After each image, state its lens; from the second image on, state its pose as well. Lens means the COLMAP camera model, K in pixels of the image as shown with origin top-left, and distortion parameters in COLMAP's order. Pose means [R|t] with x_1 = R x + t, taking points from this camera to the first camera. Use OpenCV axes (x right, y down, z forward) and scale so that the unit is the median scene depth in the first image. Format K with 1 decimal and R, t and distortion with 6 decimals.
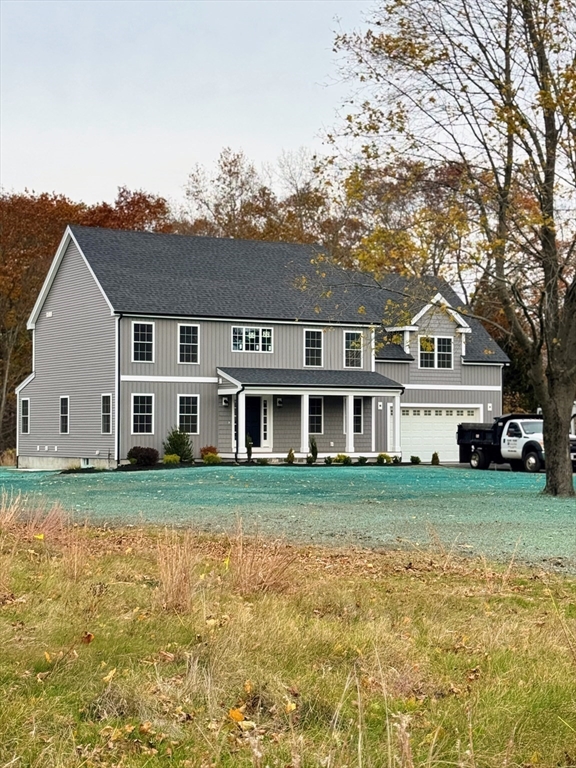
lens RADIAL K [[1442.8, 0, 288.0], [0, 1442.8, 384.0], [0, 0, 1]] dist [-0.012640, -0.001122]
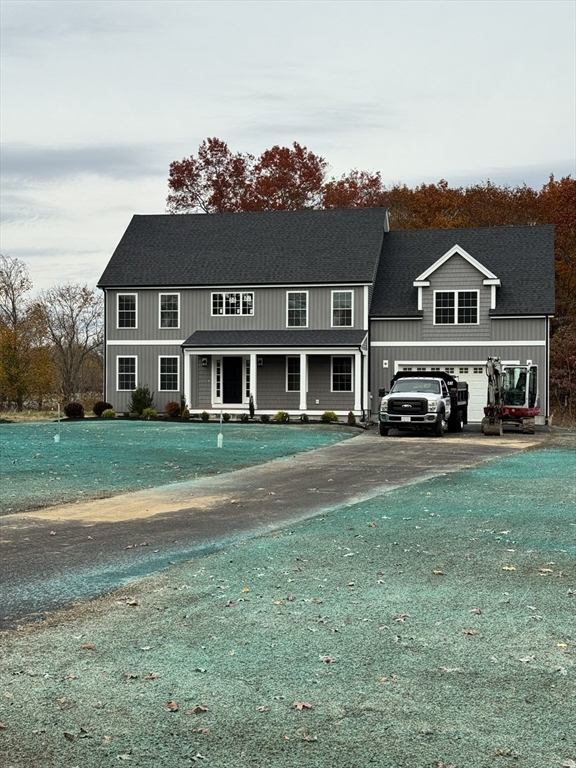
lens RADIAL K [[1112.8, 0, 288.0], [0, 1112.8, 384.0], [0, 0, 1]] dist [0.034008, 0.054637]
pose [[0.729215, 0.000365, -0.684285, 0.573751], [0.019246, 0.999593, 0.021042, 0.012287], [0.684014, -0.028514, 0.728911, 0.417559]]
